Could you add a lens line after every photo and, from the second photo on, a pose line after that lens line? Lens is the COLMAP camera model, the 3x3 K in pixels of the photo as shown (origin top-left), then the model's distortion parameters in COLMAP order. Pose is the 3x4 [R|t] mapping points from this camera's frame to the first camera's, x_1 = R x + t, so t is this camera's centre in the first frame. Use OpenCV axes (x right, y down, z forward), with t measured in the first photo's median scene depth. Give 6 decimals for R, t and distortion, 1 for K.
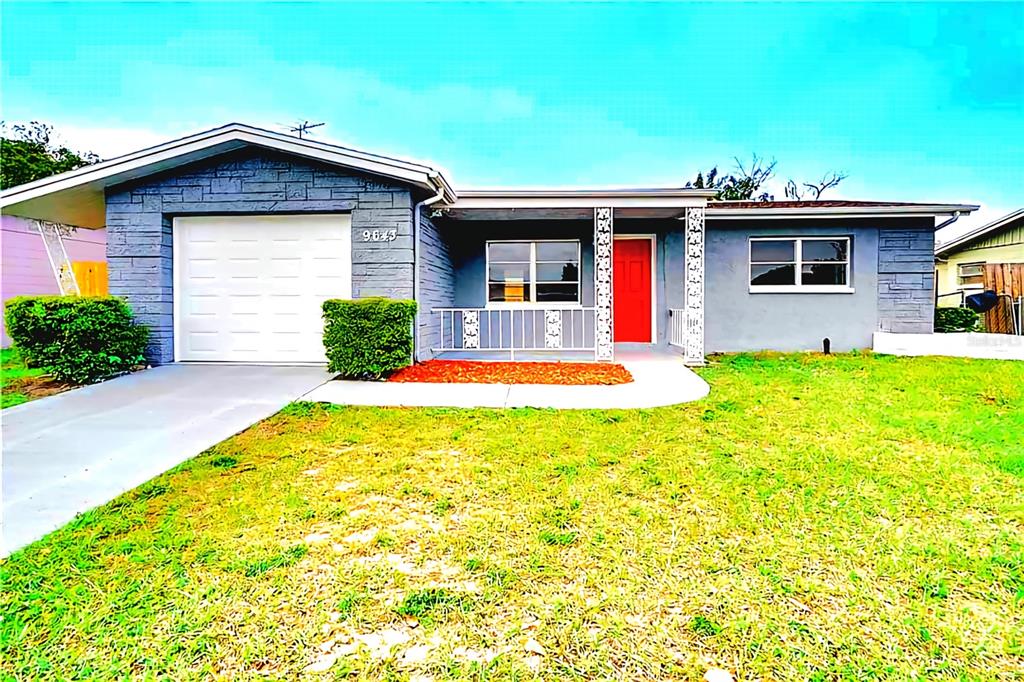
lens RADIAL K [[467.3, 0, 507.9], [0, 467.3, 313.8], [0, 0, 1]] dist [-0.017308, 0.010364]
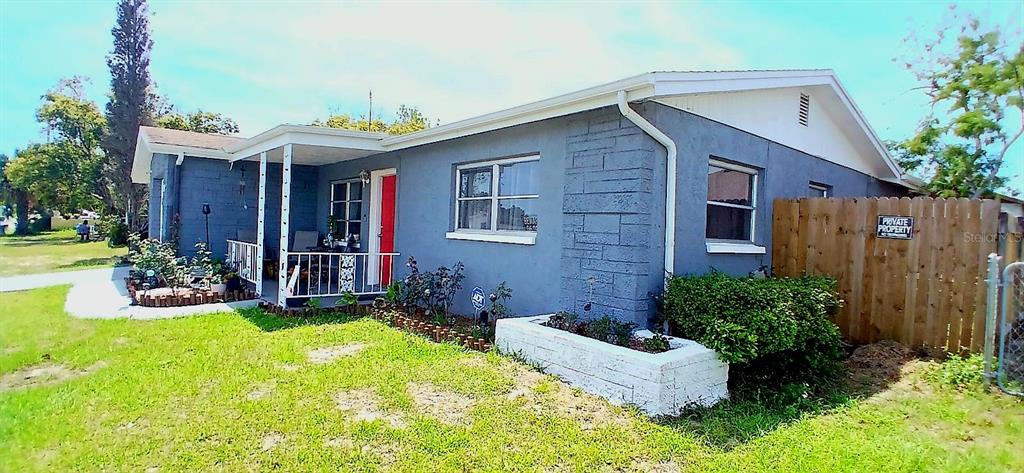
lens RADIAL K [[510.5, 0, 516.0], [0, 510.5, 237.2], [0, 0, 1]] dist [0.014536, -0.056146]
pose [[0.686210, 0.039245, -0.726344, 1.582957], [-0.050827, 0.998690, 0.005941, -0.075072], [0.725625, 0.032841, 0.687306, 0.663634]]
